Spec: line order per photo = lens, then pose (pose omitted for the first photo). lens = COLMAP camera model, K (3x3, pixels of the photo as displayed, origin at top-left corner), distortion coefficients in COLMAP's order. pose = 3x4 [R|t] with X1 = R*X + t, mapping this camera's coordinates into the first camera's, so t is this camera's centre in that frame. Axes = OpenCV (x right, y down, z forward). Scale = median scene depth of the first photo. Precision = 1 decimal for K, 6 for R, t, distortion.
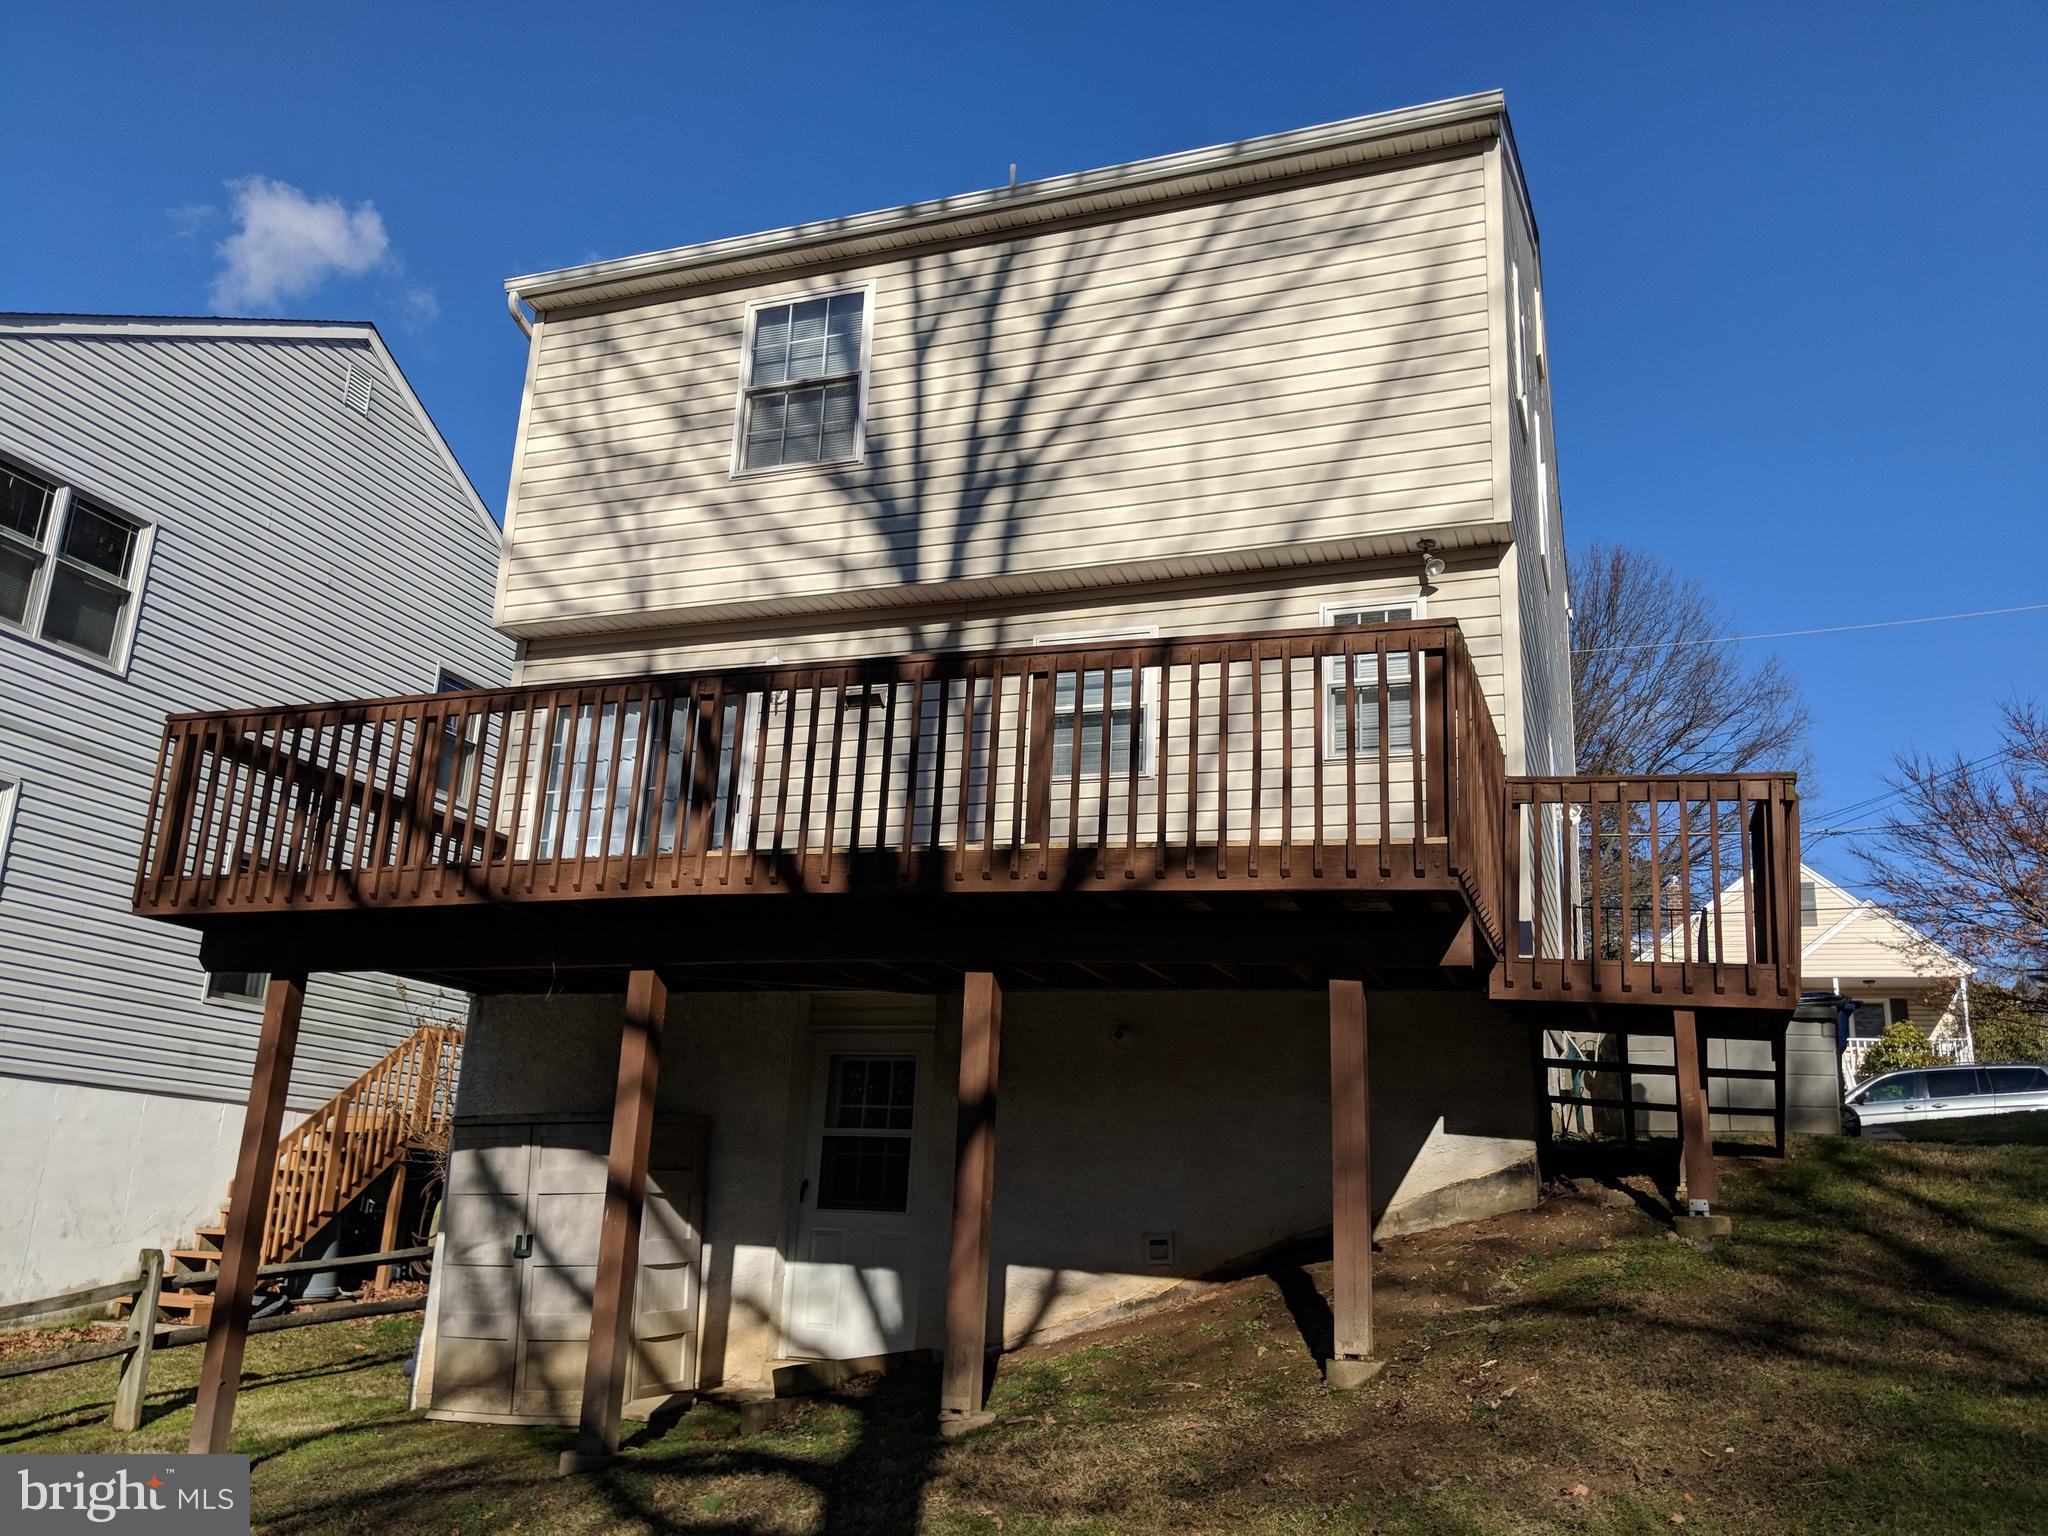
lens RADIAL K [[1640.6, 0, 1017.0], [0, 1640.6, 766.8], [0, 0, 1]] dist [0.074884, -0.161034]
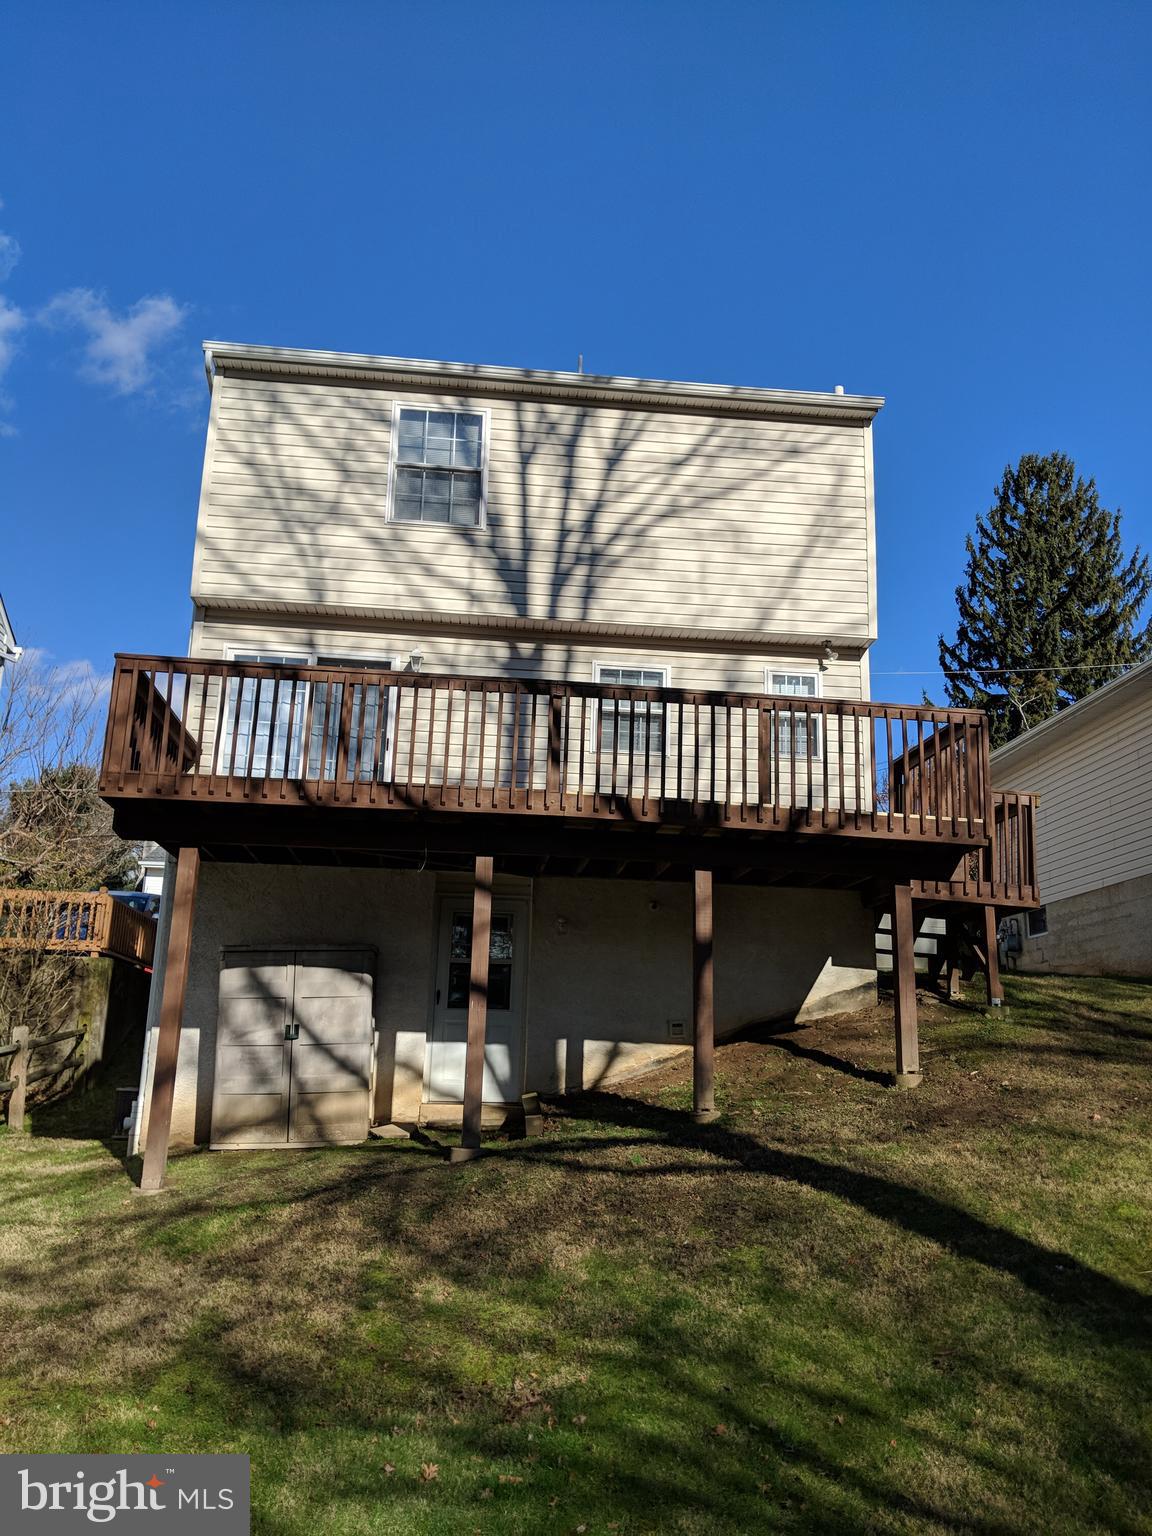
lens RADIAL K [[1232.2, 0, 576.0], [0, 1232.2, 768.0], [0, 0, 1]] dist [0.060352, -0.145957]
pose [[0.891426, 0.087029, 0.444732, -0.522246], [-0.109043, 0.993745, 0.024103, -0.001727], [-0.439852, -0.069981, 0.895340, -0.087134]]
